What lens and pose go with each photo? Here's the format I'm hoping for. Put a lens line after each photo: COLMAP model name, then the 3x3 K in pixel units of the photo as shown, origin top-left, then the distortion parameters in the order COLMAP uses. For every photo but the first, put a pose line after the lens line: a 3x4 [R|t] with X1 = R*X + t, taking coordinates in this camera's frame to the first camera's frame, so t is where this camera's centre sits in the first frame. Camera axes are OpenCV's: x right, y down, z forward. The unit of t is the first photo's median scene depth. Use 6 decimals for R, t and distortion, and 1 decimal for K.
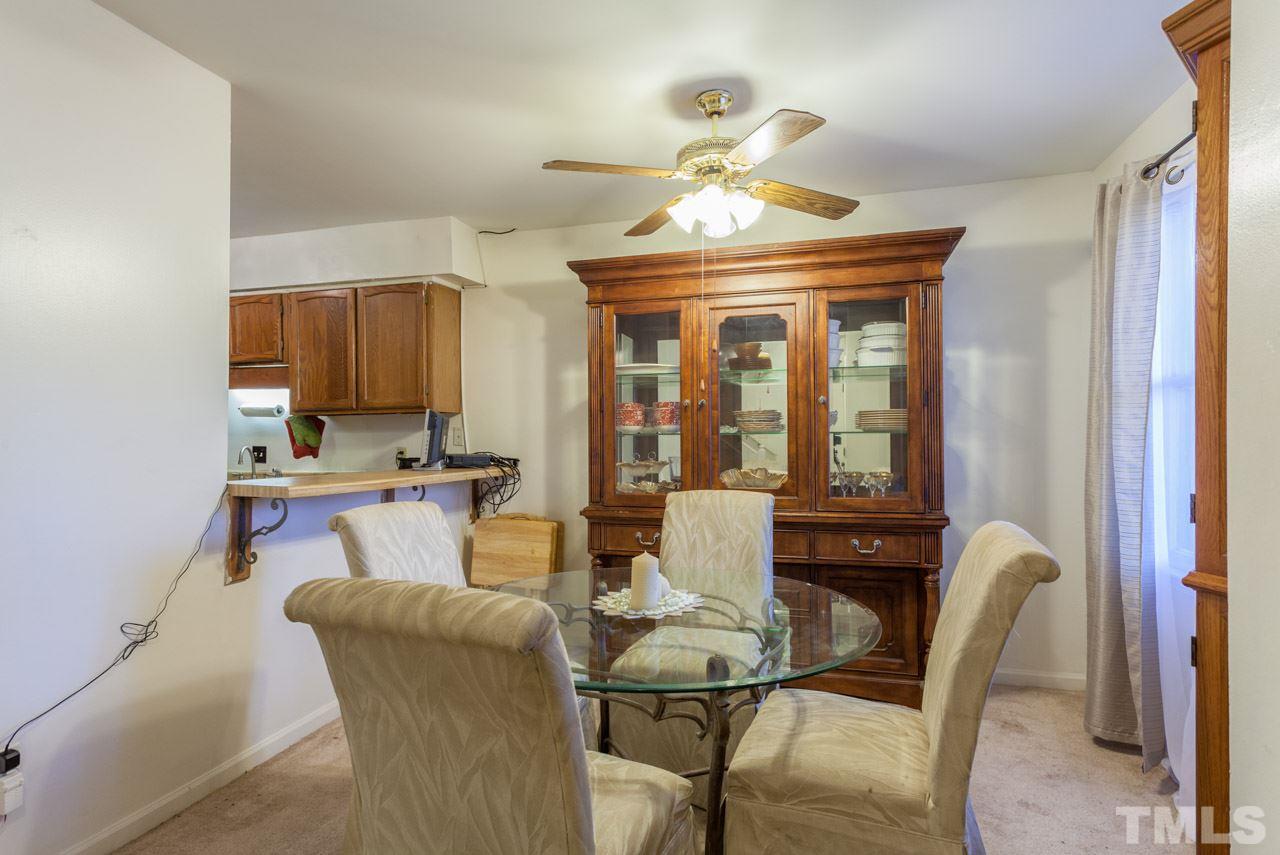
lens RADIAL K [[619.1, 0, 640.5], [0, 619.1, 432.1], [0, 0, 1]] dist [0.005036, 0.002435]
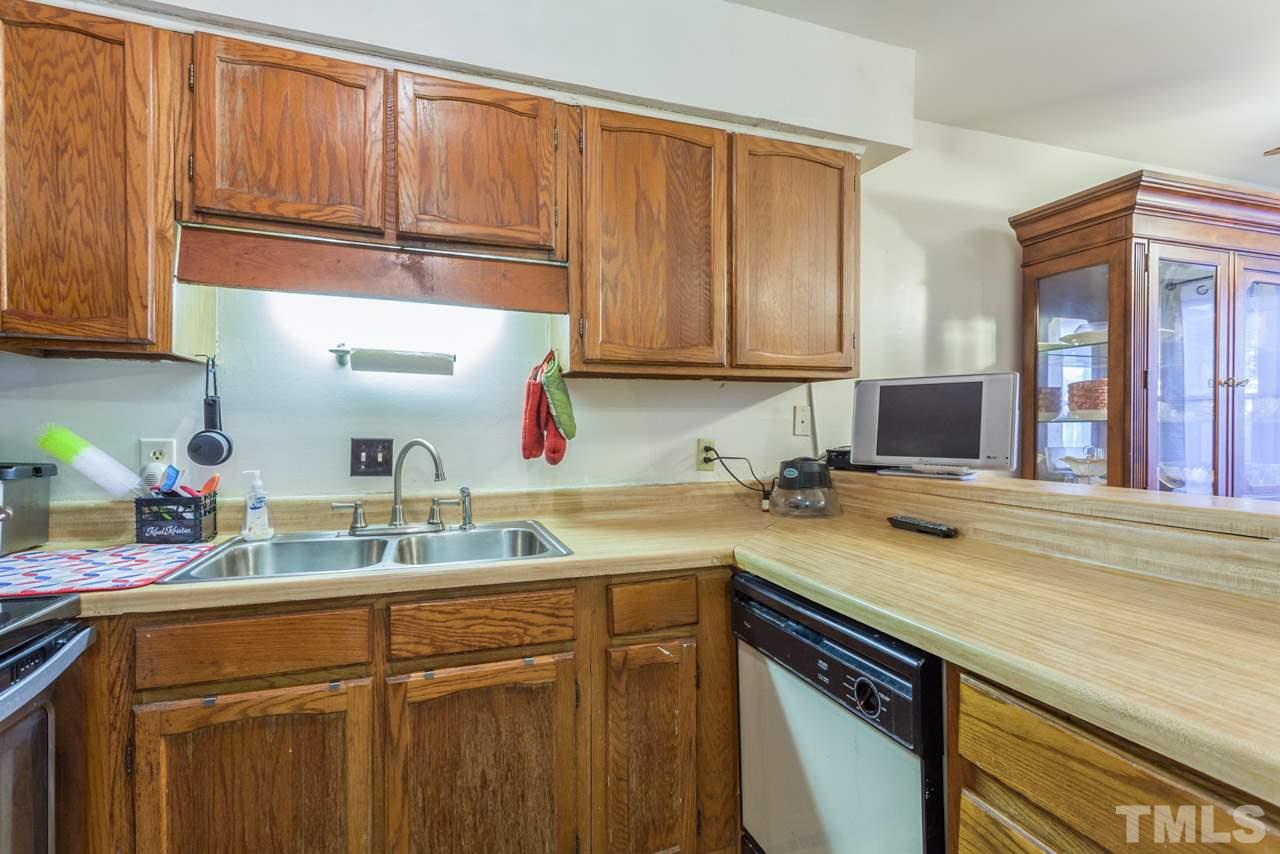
lens RADIAL K [[619.1, 0, 641.8], [0, 619.1, 434.1], [0, 0, 1]] dist [0.005036, 0.002435]
pose [[0.825913, 0.000331, 0.563798, -0.999207], [-0.009673, 0.999861, 0.013583, 0.016690], [-0.563715, -0.016672, 0.825801, 0.748635]]
